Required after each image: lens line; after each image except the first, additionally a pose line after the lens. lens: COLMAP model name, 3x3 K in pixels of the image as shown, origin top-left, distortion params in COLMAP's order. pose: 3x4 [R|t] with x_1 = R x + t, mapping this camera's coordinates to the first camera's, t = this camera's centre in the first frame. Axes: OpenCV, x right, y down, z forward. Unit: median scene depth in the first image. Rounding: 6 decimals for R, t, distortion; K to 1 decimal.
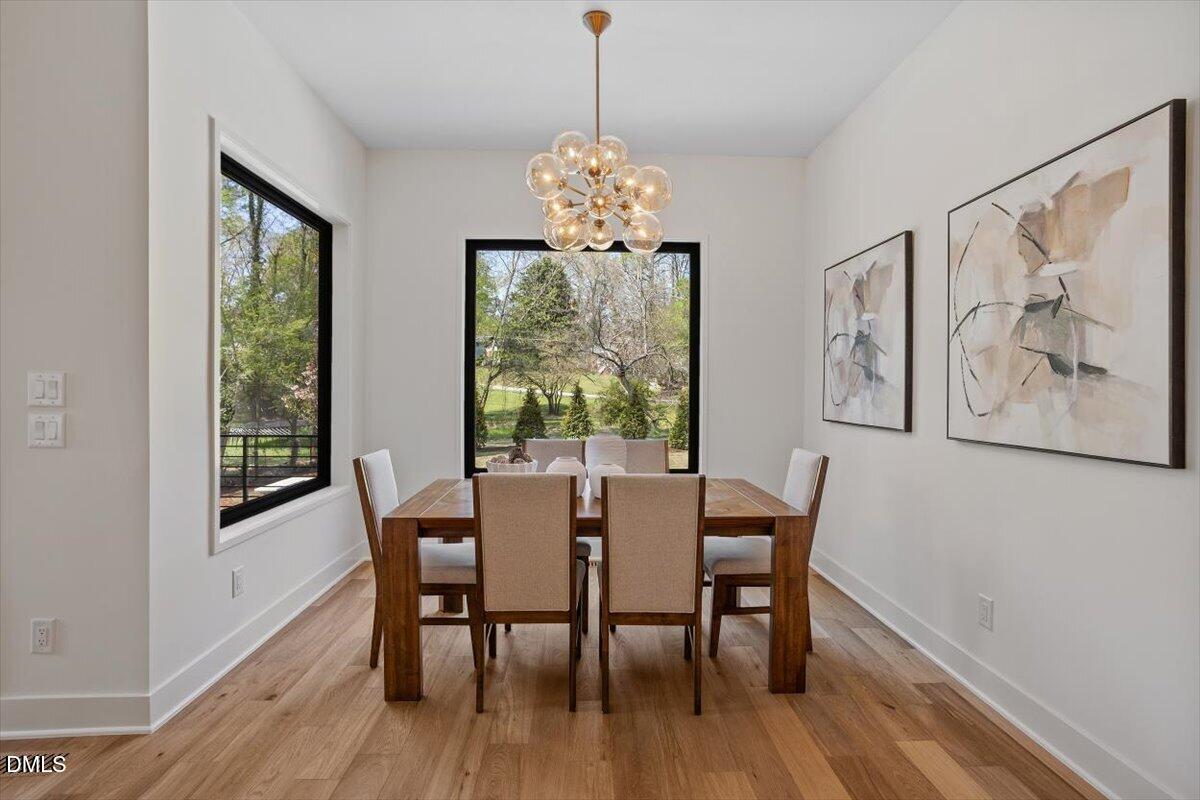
lens RADIAL K [[605.0, 0, 614.4], [0, 605.0, 389.9], [0, 0, 1]] dist [-0.053908, 0.029585]
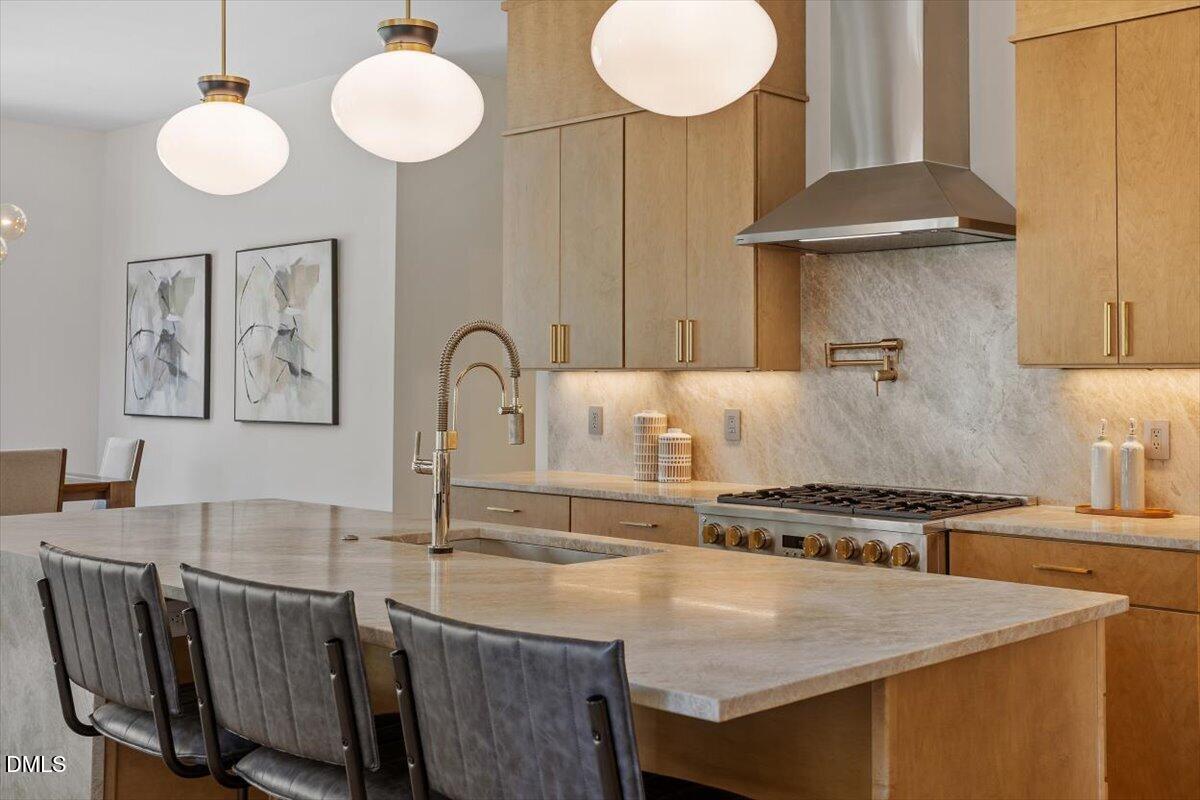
lens RADIAL K [[1612.3, 0, 598.6], [0, 1612.3, 378.2], [0, 0, 1]] dist [0.072225, 0.055678]
pose [[0.770559, 0.000507, 0.637368, -1.145697], [0.000047, 1.000000, -0.000853, -0.011206], [-0.637369, 0.000687, 0.770559, -2.357047]]
